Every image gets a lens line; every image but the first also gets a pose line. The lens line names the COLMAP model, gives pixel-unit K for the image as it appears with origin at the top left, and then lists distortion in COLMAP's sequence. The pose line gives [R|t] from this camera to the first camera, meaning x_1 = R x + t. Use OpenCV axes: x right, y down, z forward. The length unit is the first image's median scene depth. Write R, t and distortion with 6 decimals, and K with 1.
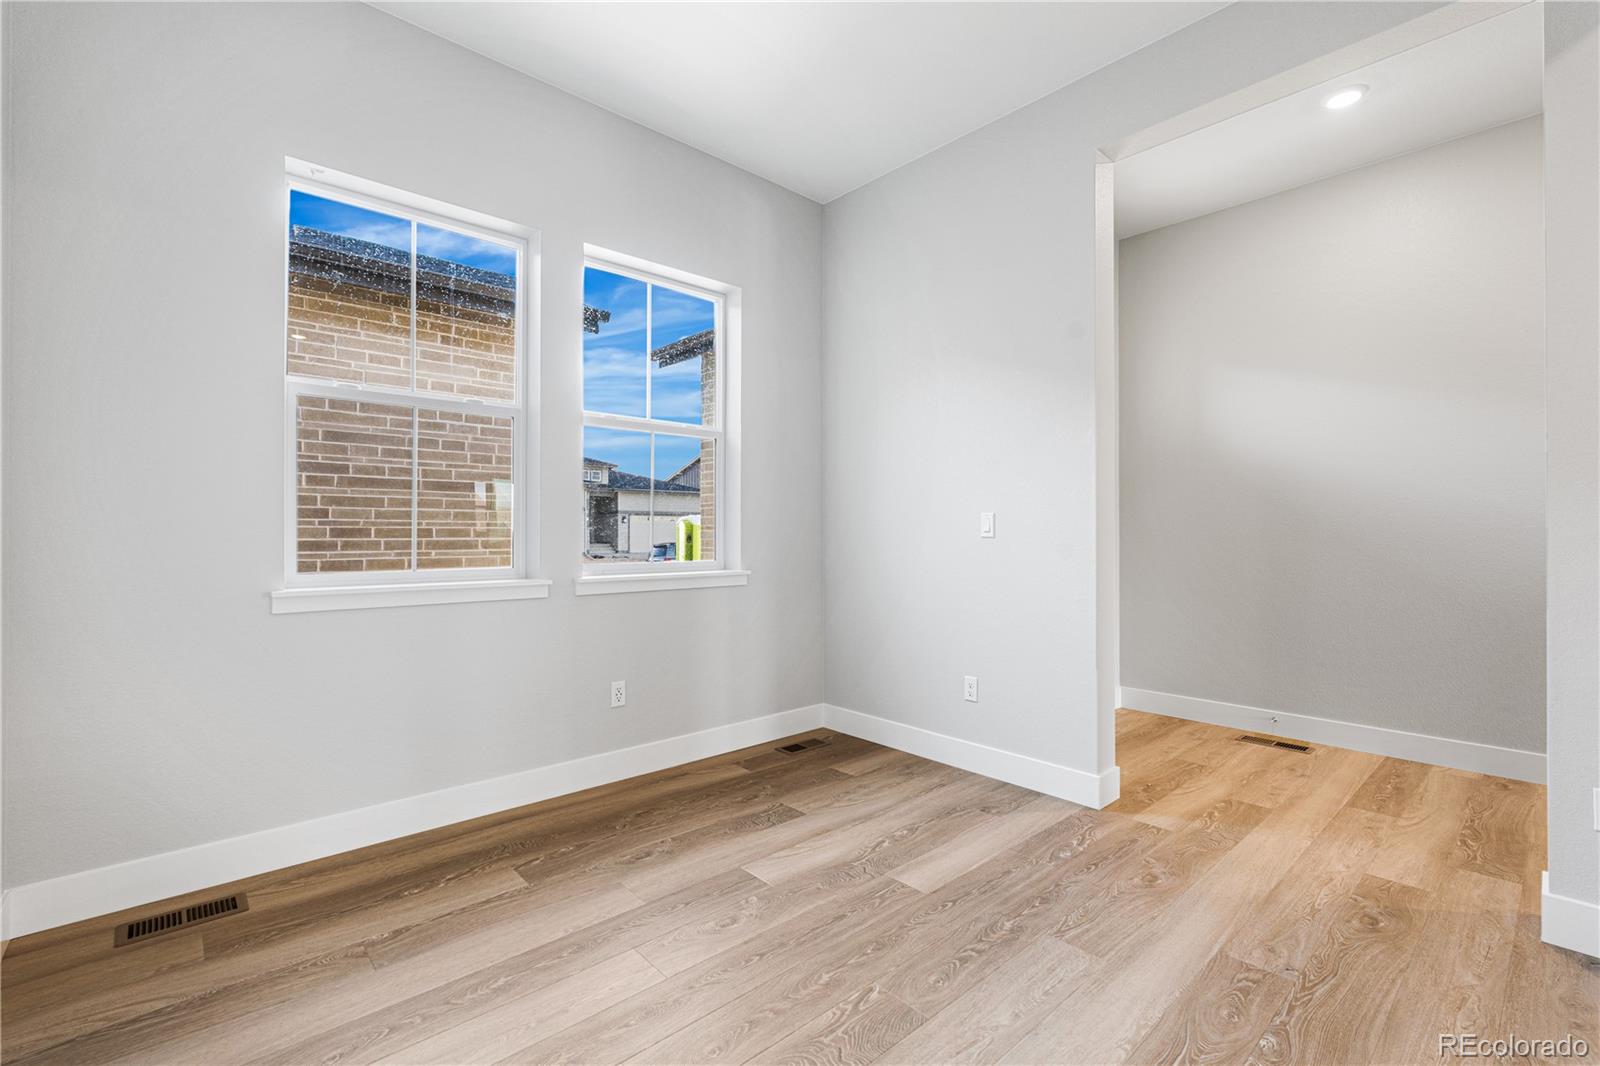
lens RADIAL K [[705.6, 0, 803.3], [0, 705.6, 527.9], [0, 0, 1]] dist [-0.001460, -0.000006]
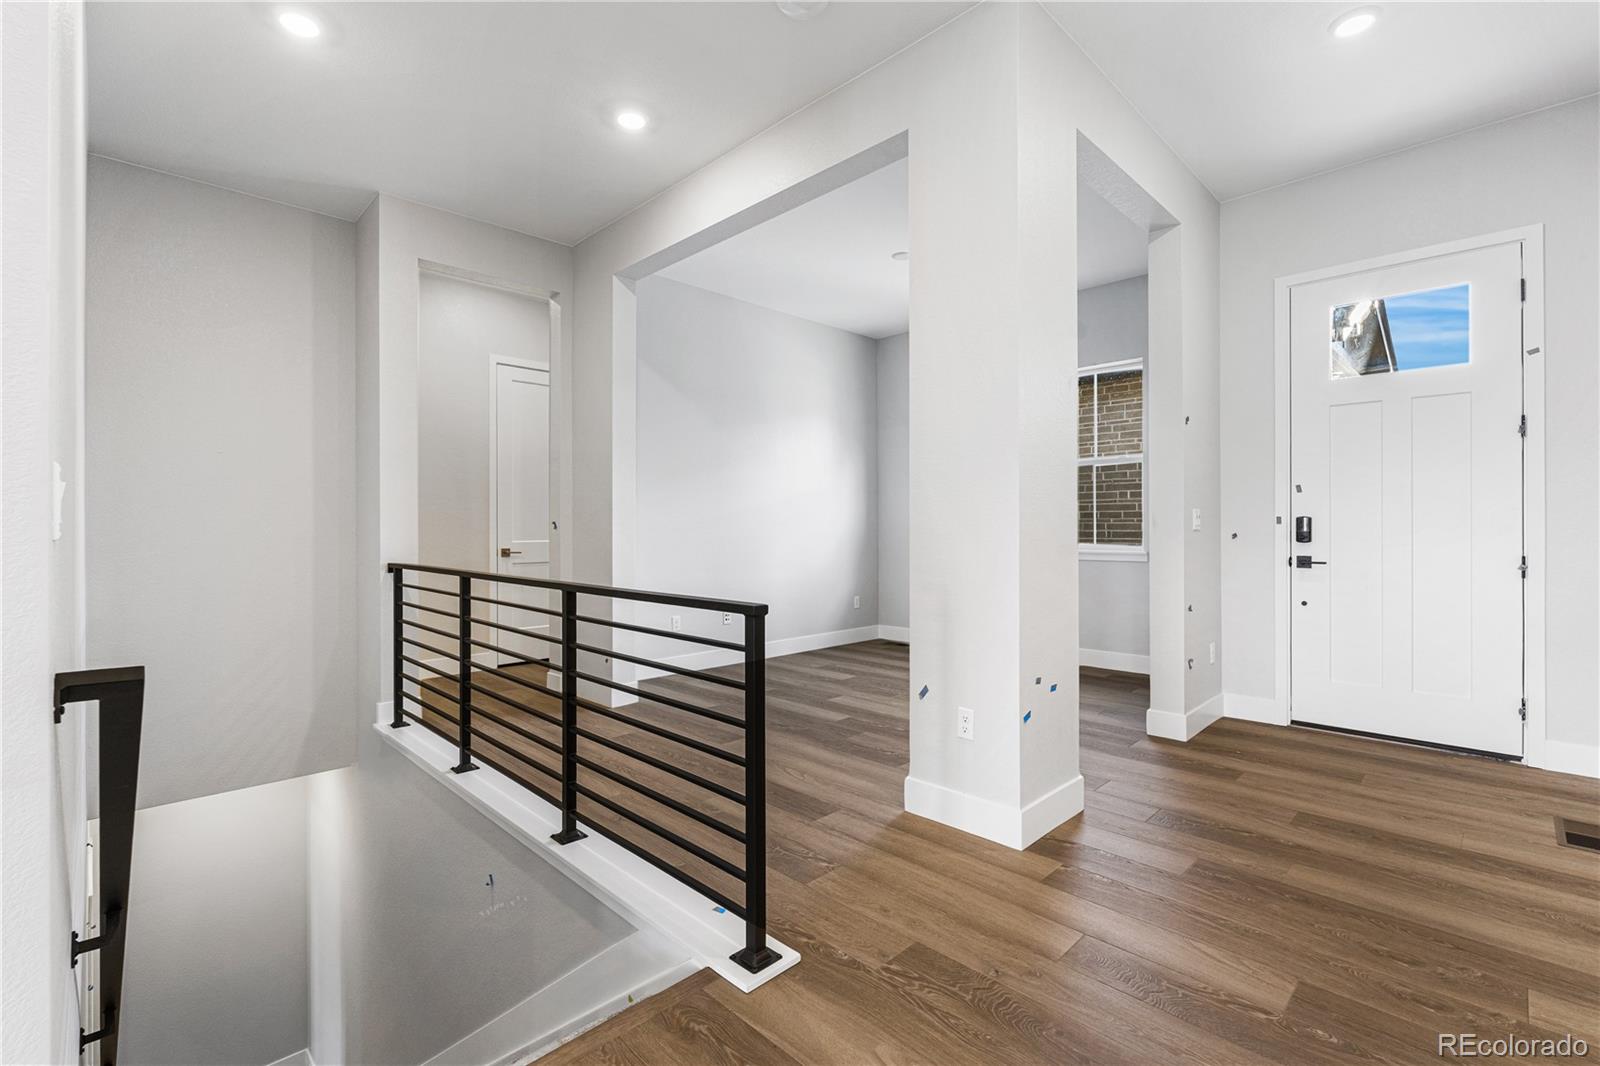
lens RADIAL K [[705.6, 0, 803.3], [0, 705.6, 527.9], [0, 0, 1]] dist [-0.001460, -0.000006]
pose [[0.038919, 0.004742, -0.999231, 1.672161], [0.020508, 0.999774, 0.005543, -0.019629], [0.999032, -0.020708, 0.038813, 0.271325]]
